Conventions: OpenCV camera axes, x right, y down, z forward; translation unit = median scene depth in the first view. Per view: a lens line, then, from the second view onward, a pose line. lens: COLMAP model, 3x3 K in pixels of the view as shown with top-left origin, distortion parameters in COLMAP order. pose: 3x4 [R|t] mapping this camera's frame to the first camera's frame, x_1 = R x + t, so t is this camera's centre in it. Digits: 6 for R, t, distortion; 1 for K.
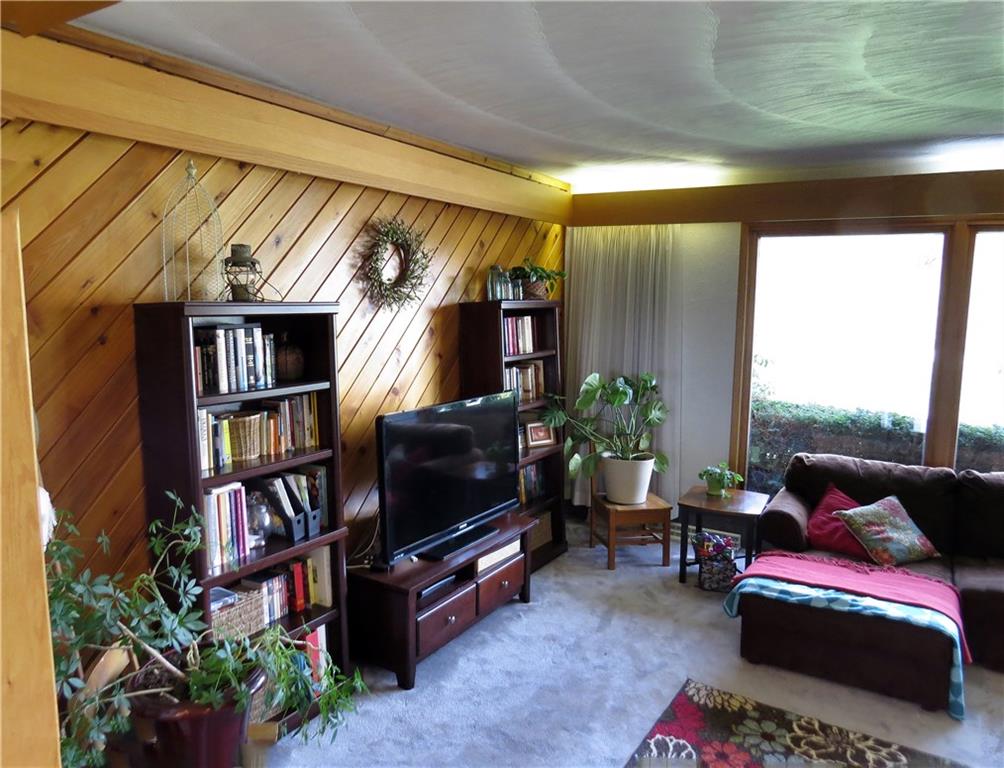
lens RADIAL K [[700.1, 0, 502.0], [0, 700.1, 384.0], [0, 0, 1]] dist [-0.012597, -0.001570]
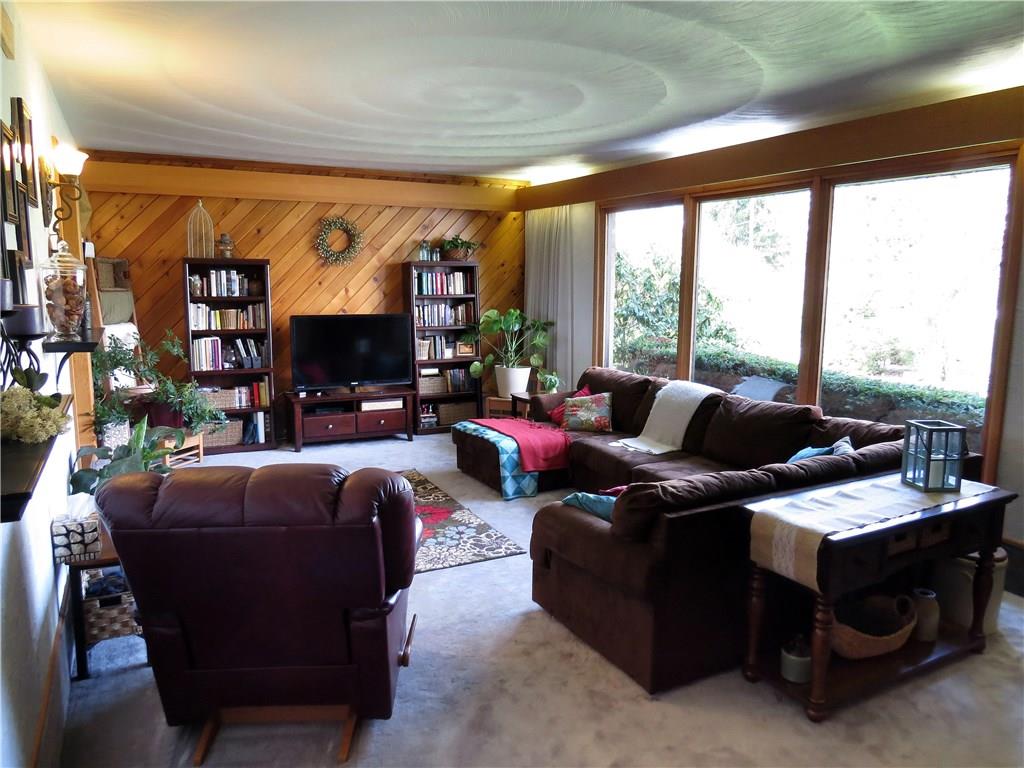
lens RADIAL K [[729.1, 0, 512.0], [0, 729.1, 384.0], [0, 0, 1]] dist [-0.029402, 0.001538]
pose [[0.855794, 0.069114, -0.512680, 1.343663], [-0.062219, 0.997593, 0.030625, 0.128025], [0.513562, 0.005690, 0.858034, -0.441614]]
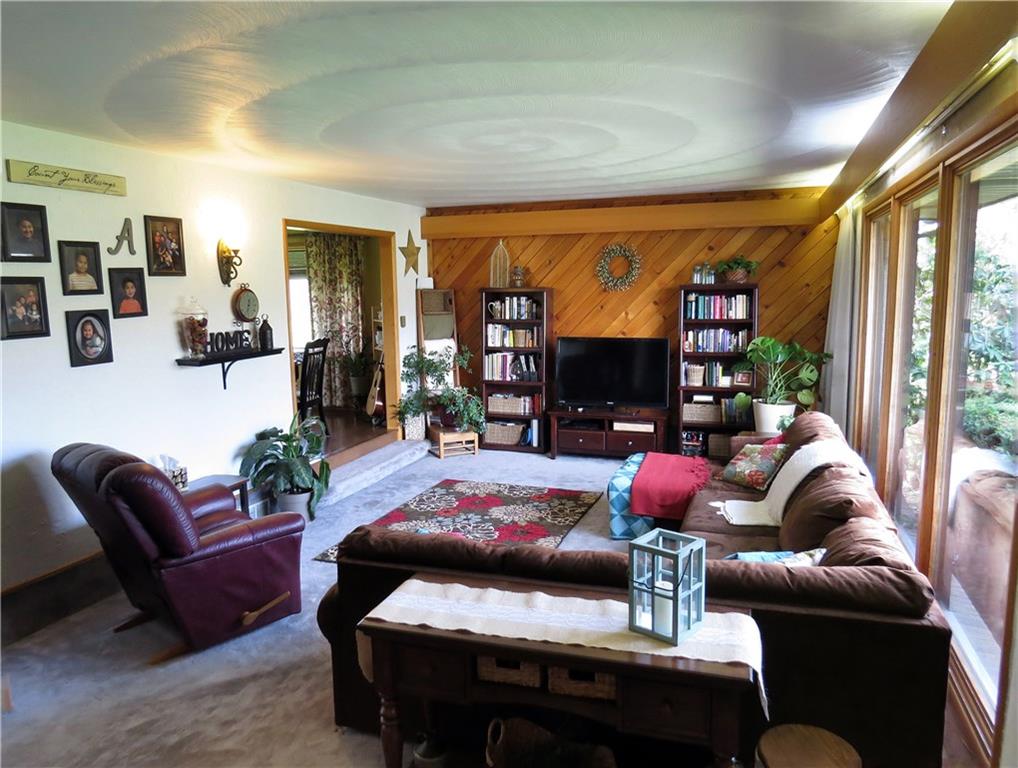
lens RADIAL K [[724.9, 0, 509.0], [0, 724.9, 384.0], [0, 0, 1]] dist [-0.029402, 0.001538]
pose [[0.210420, 0.118608, -0.970389, 1.913462], [-0.104347, 0.989667, 0.098337, -0.015988], [0.972026, 0.080565, 0.220622, 0.305799]]
